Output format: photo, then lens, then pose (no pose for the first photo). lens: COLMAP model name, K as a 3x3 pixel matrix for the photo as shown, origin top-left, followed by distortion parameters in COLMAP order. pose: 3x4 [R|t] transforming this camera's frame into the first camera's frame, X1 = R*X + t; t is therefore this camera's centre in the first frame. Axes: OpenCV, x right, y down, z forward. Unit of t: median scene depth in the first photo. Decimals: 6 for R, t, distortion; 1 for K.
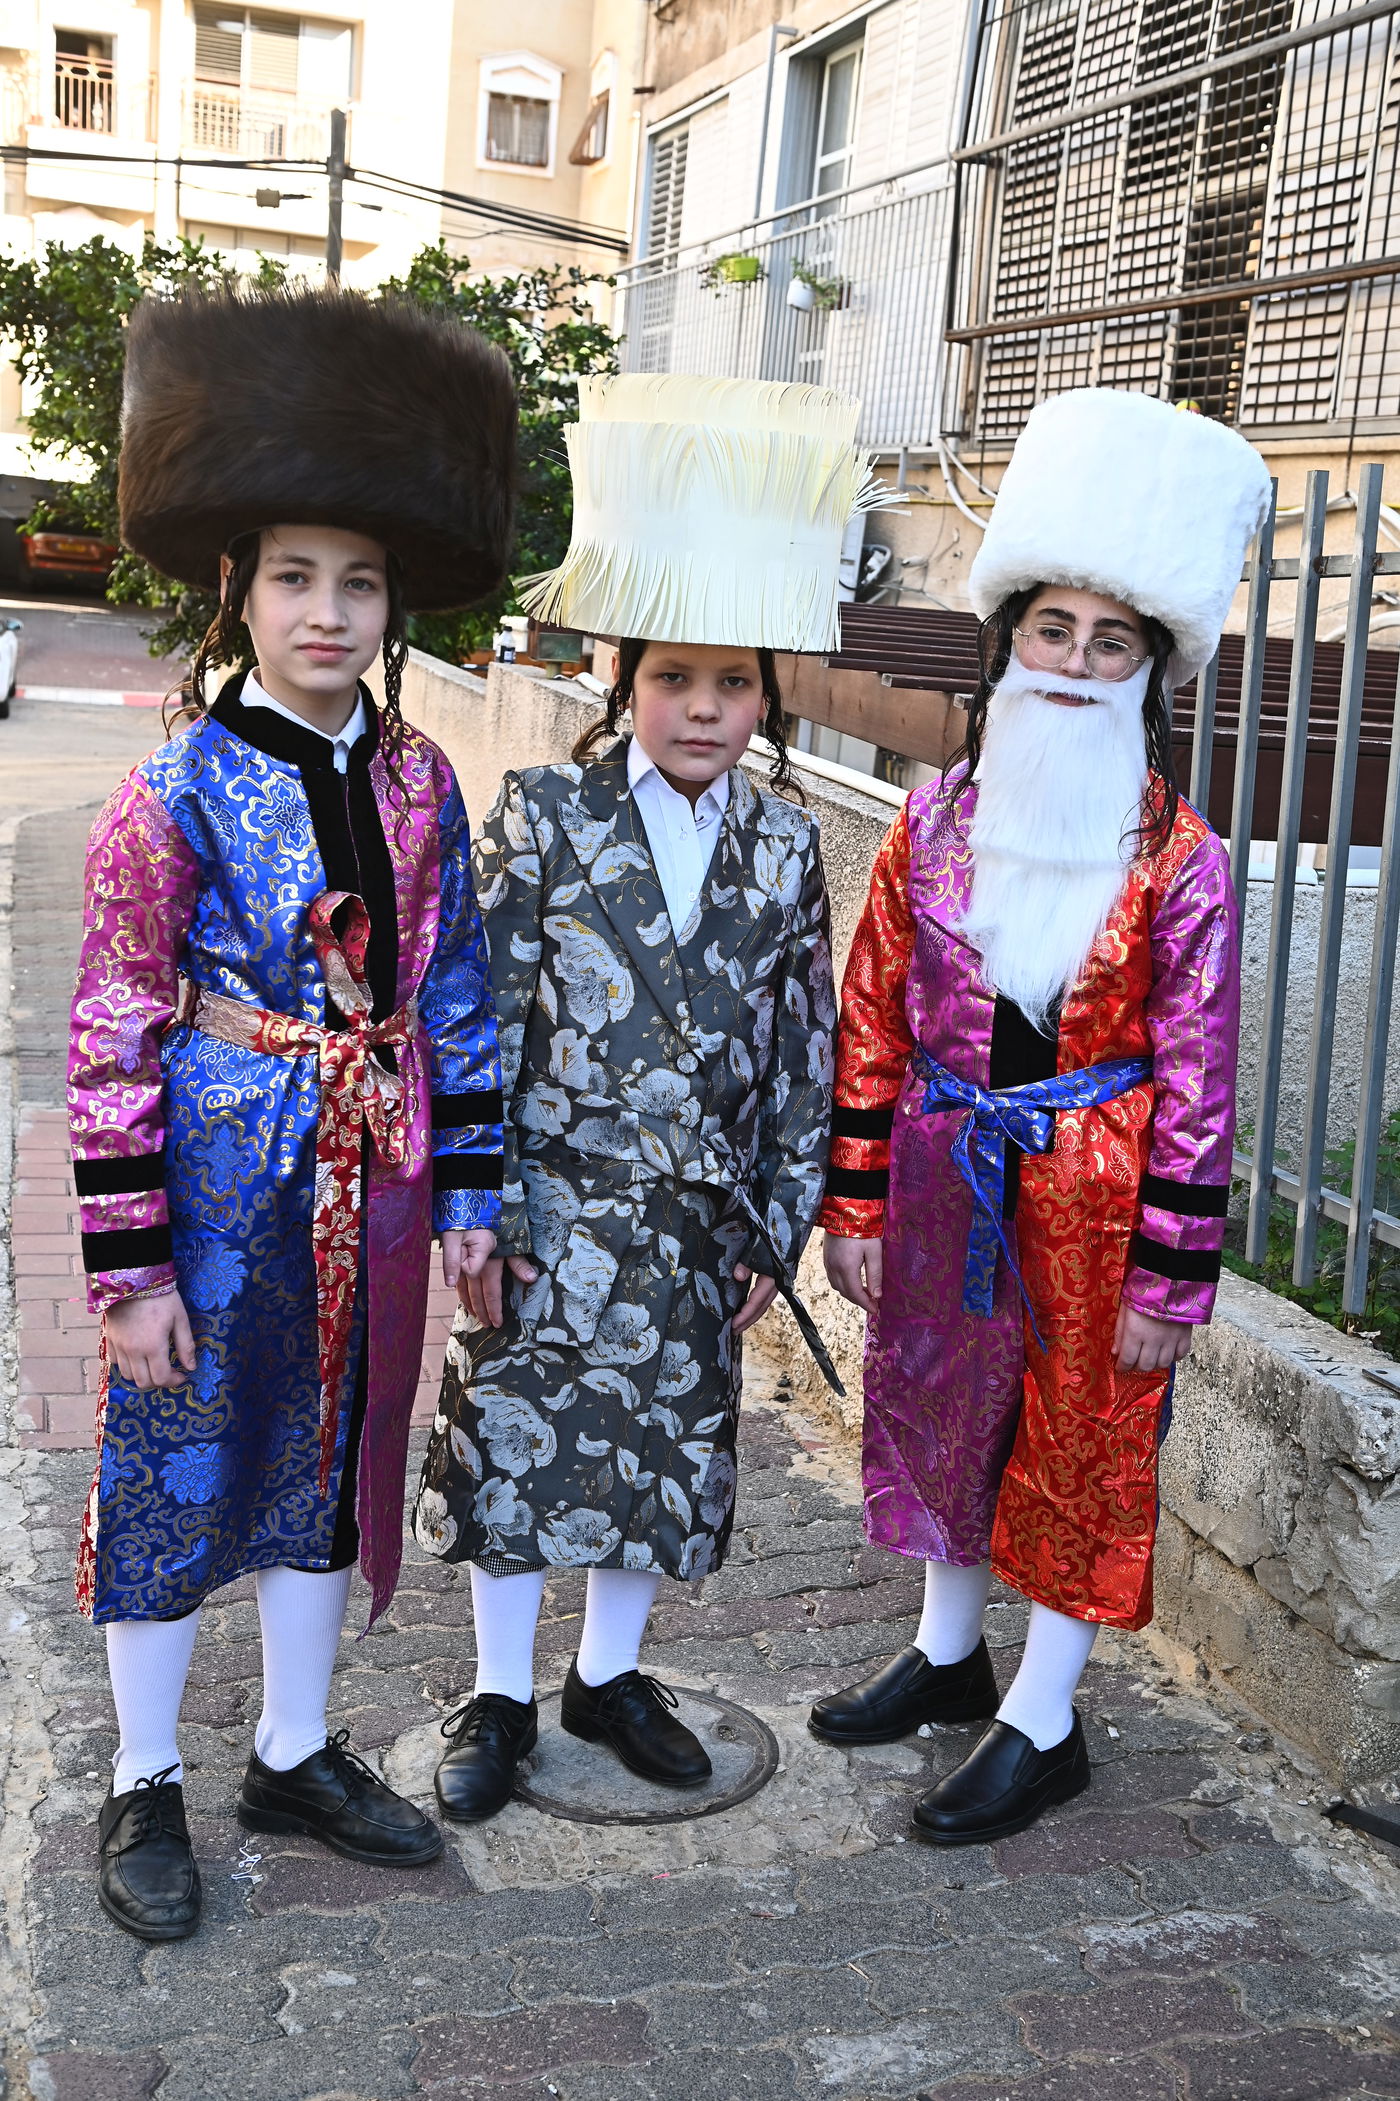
lens RADIAL K [[2366.5, 0, 712.5], [0, 2366.5, 1087.9], [0, 0, 1]] dist [0.074158, 0.000000]
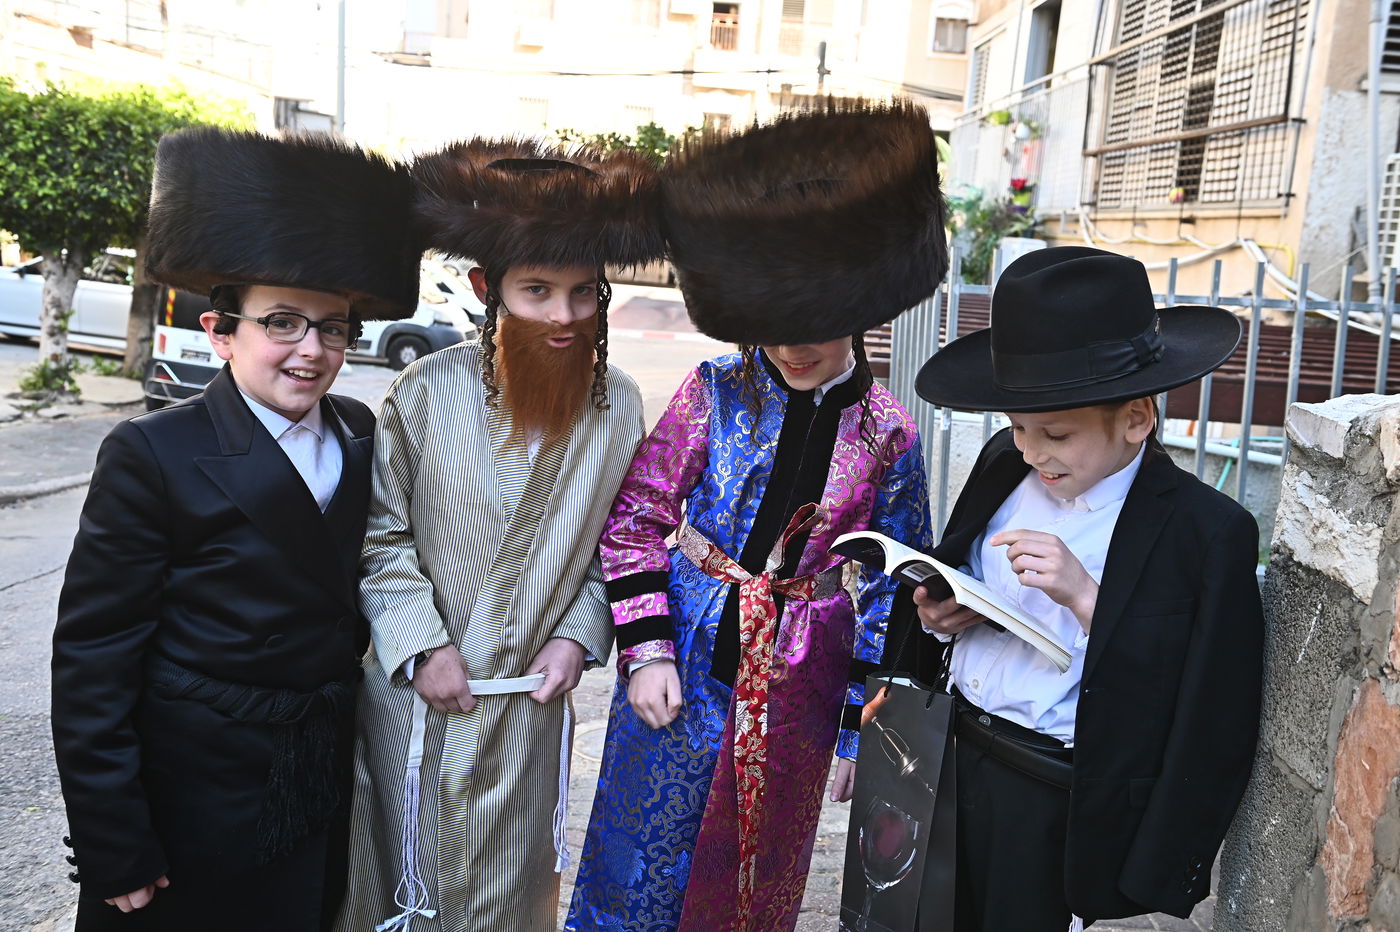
lens RADIAL K [[1356.4, 0, 698.4], [0, 1356.4, 472.6], [0, 0, 1]] dist [0.035457, 0.000000]
pose [[0.959892, 0.035985, -0.278051, 0.138078], [-0.054043, 0.996879, -0.057552, 0.020513], [0.275112, 0.070270, 0.958841, -0.128399]]
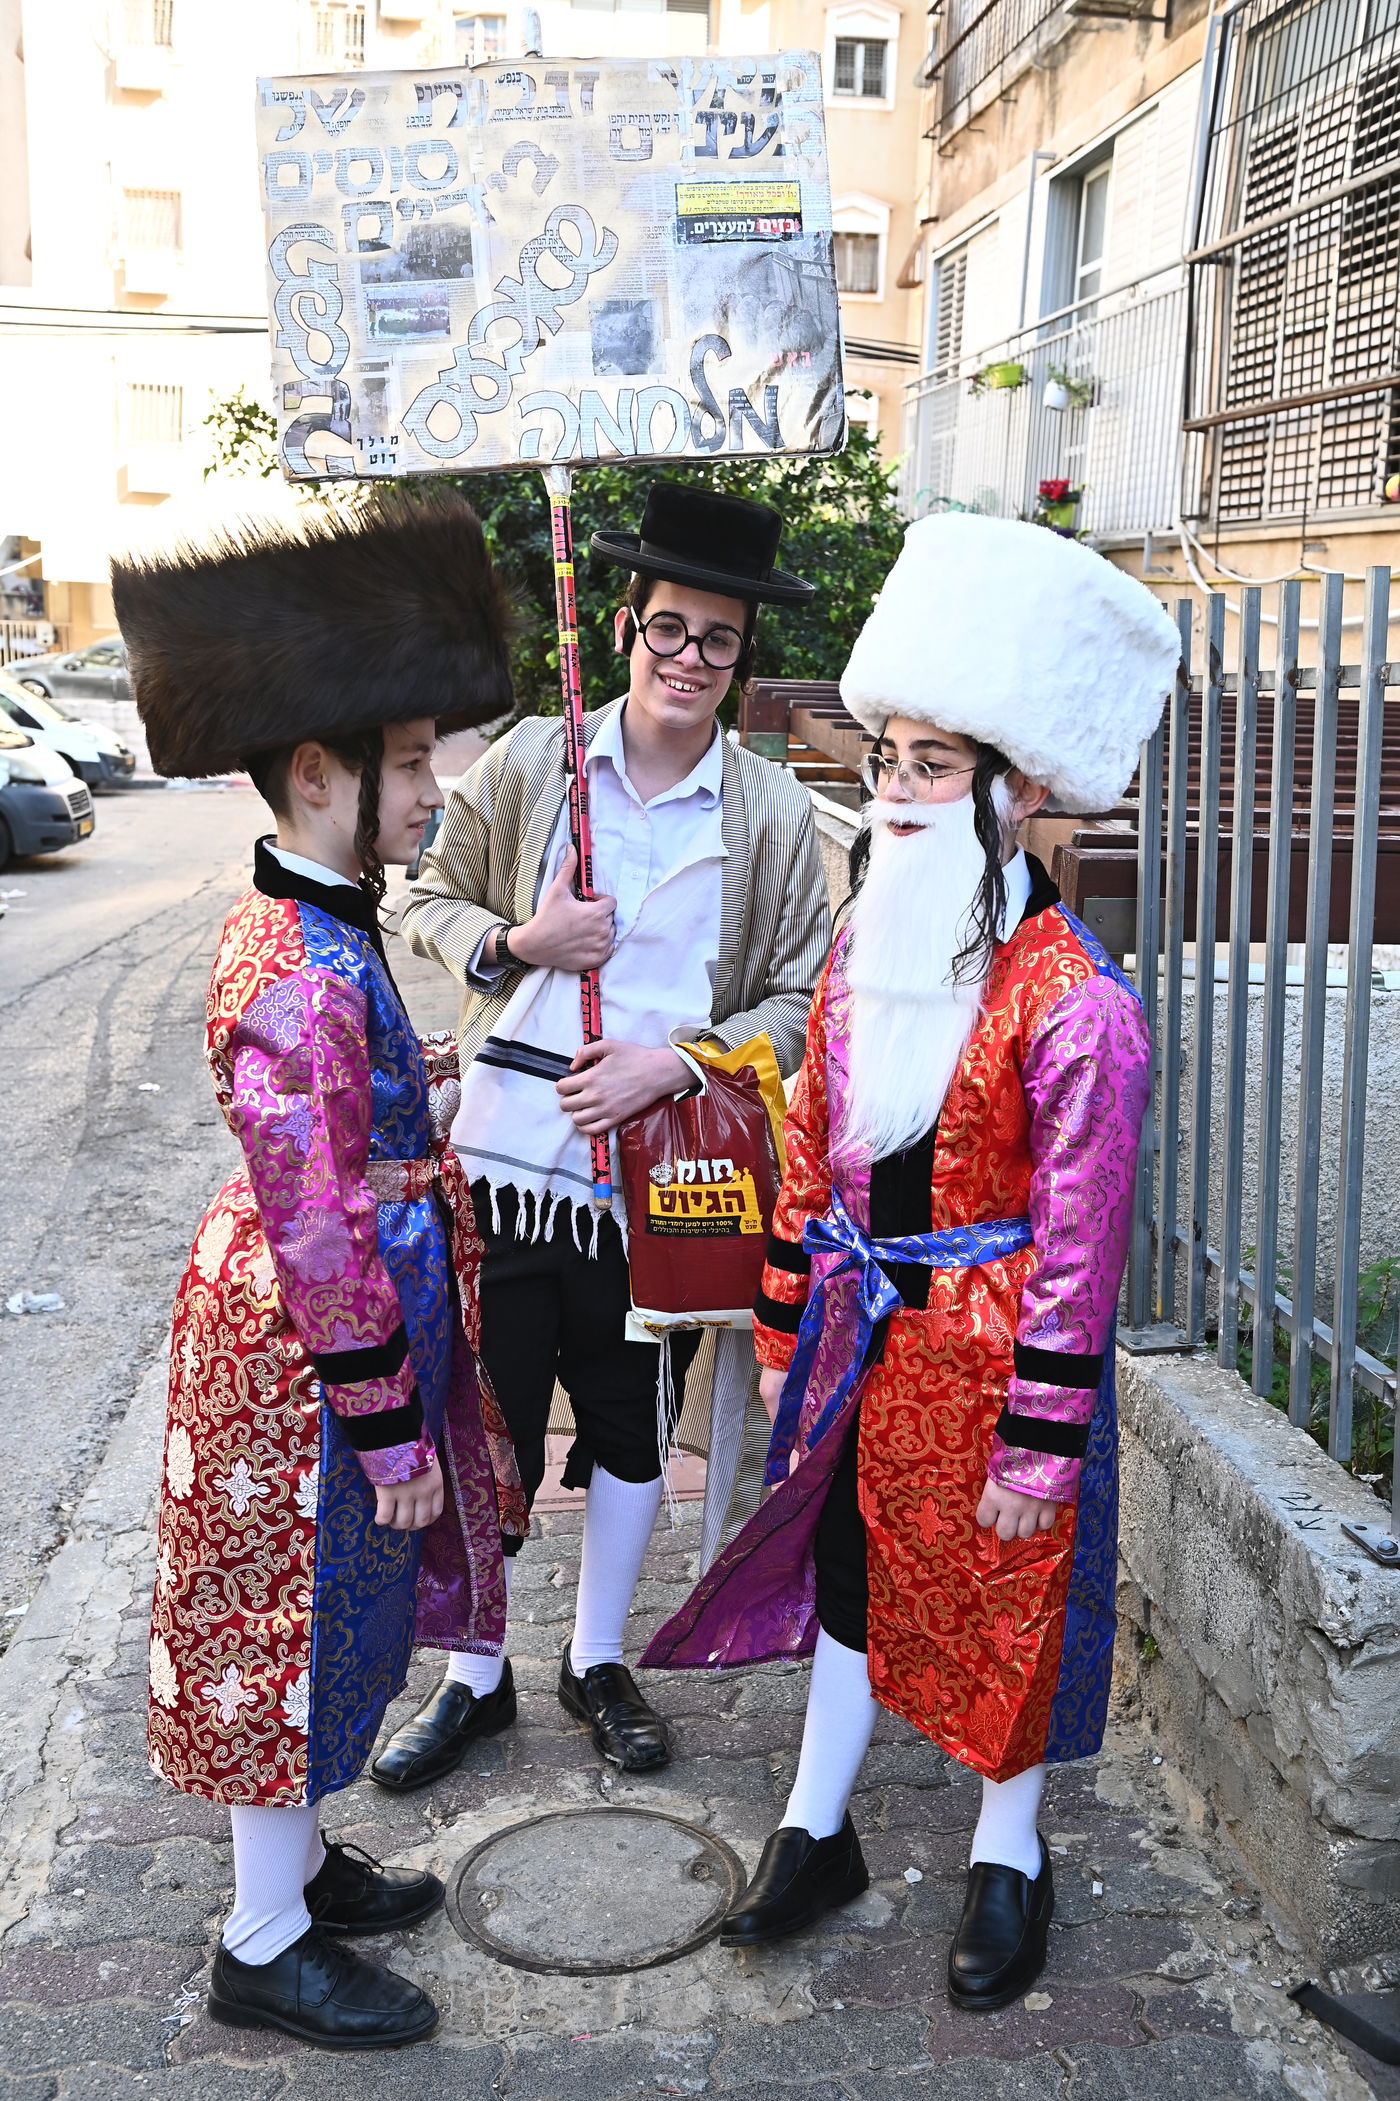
lens RADIAL K [[2132.0, 0, 699.0], [0, 2132.0, 1080.5], [0, 0, 1]] dist [0.032241, 0.000000]
pose [[0.985239, -0.015102, -0.170516, 0.052648], [0.012605, 0.999797, -0.015715, -0.014858], [0.170719, 0.013334, 0.985230, 0.035984]]
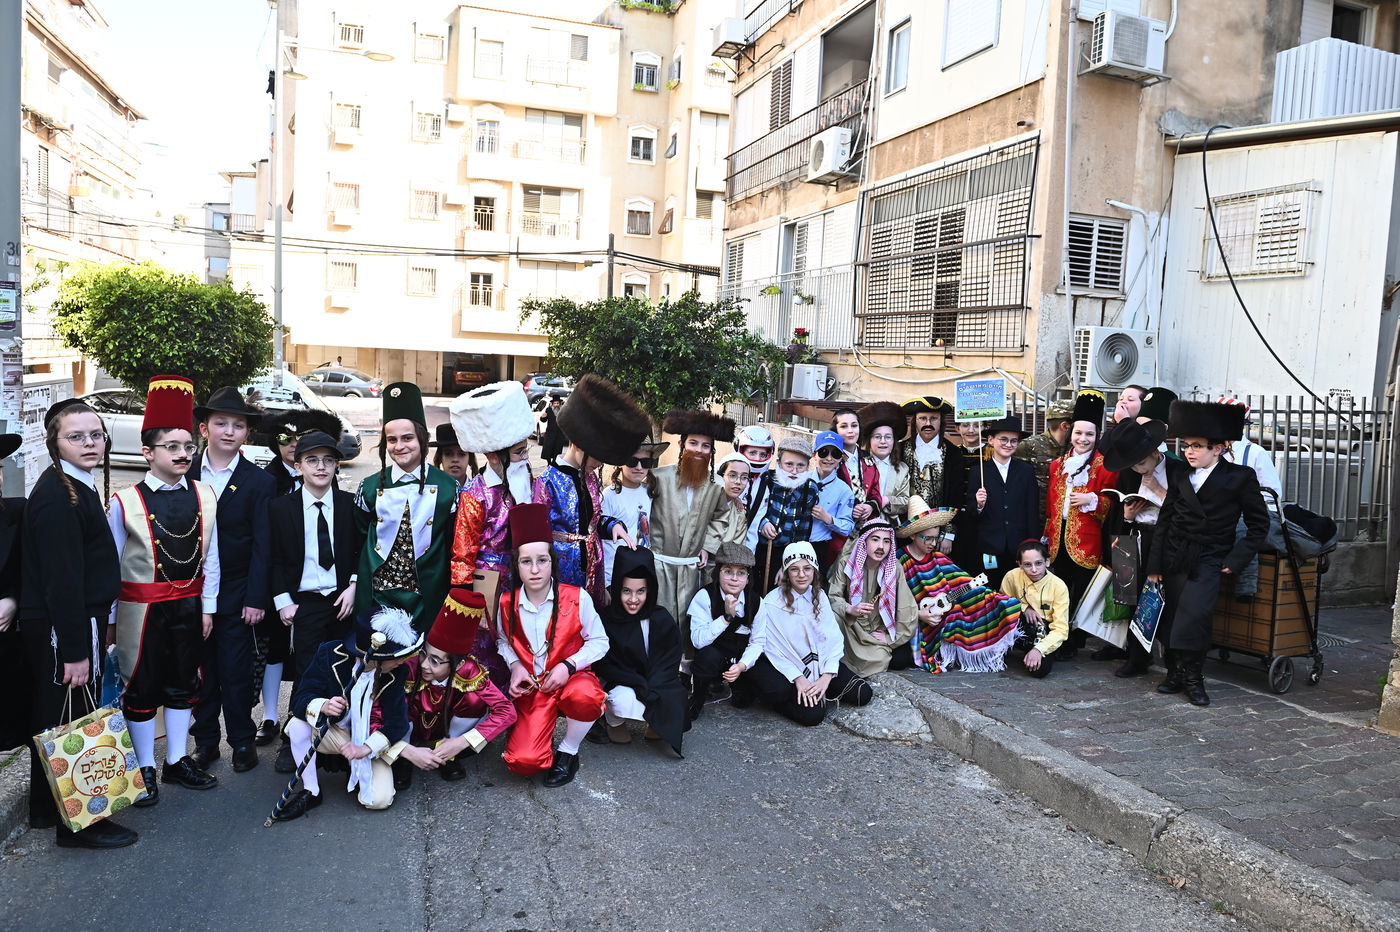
lens RADIAL K [[994.5, 0, 705.6], [0, 994.5, 461.4], [0, 0, 1]] dist [-0.051964, 0.006779]
pose [[0.998904, -0.037473, 0.028029, -0.178500], [0.040576, 0.991958, -0.119889, 0.041311], [-0.023311, 0.120895, 0.992392, -0.369683]]
